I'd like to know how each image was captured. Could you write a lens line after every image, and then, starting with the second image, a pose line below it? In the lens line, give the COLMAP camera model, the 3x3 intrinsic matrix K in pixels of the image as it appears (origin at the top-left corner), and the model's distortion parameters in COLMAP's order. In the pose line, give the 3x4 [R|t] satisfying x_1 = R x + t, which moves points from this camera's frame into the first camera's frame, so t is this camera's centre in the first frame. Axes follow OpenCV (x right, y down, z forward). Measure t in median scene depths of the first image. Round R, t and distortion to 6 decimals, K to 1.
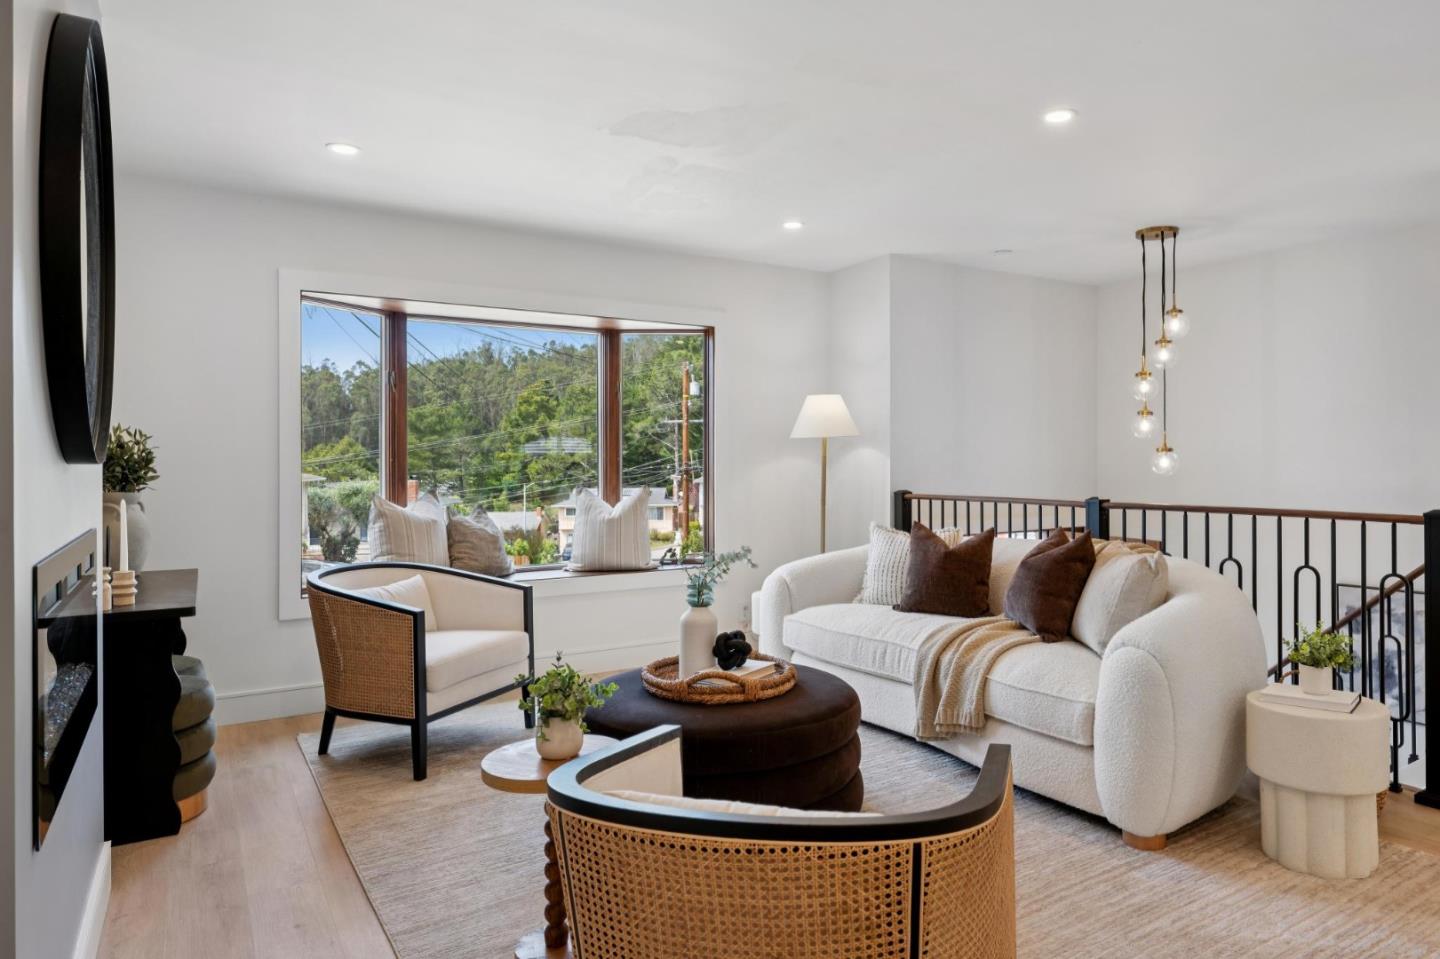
lens RADIAL K [[852.3, 0, 723.7], [0, 852.3, 466.1], [0, 0, 1]] dist [0.001565, 0.002077]
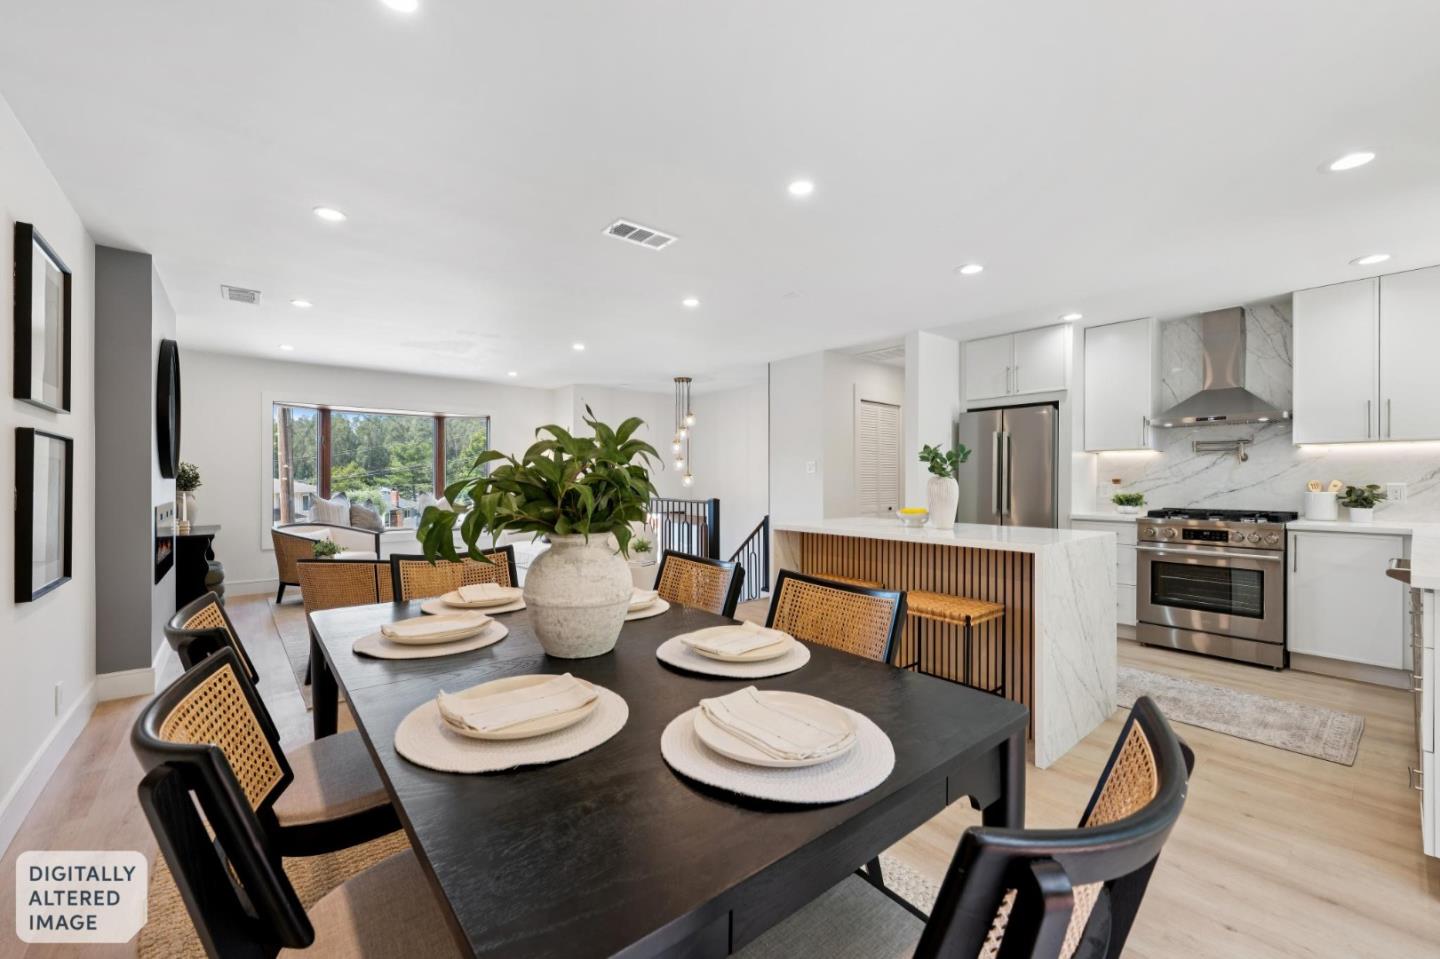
lens RADIAL K [[590.9, 0, 712.5], [0, 590.9, 482.0], [0, 0, 1]] dist [-0.002015, -0.000280]
pose [[0.993711, 0.004759, 0.111872, 0.431506], [-0.004422, 0.999985, -0.003261, 0.004136], [-0.111886, 0.002745, 0.993717, -0.600359]]
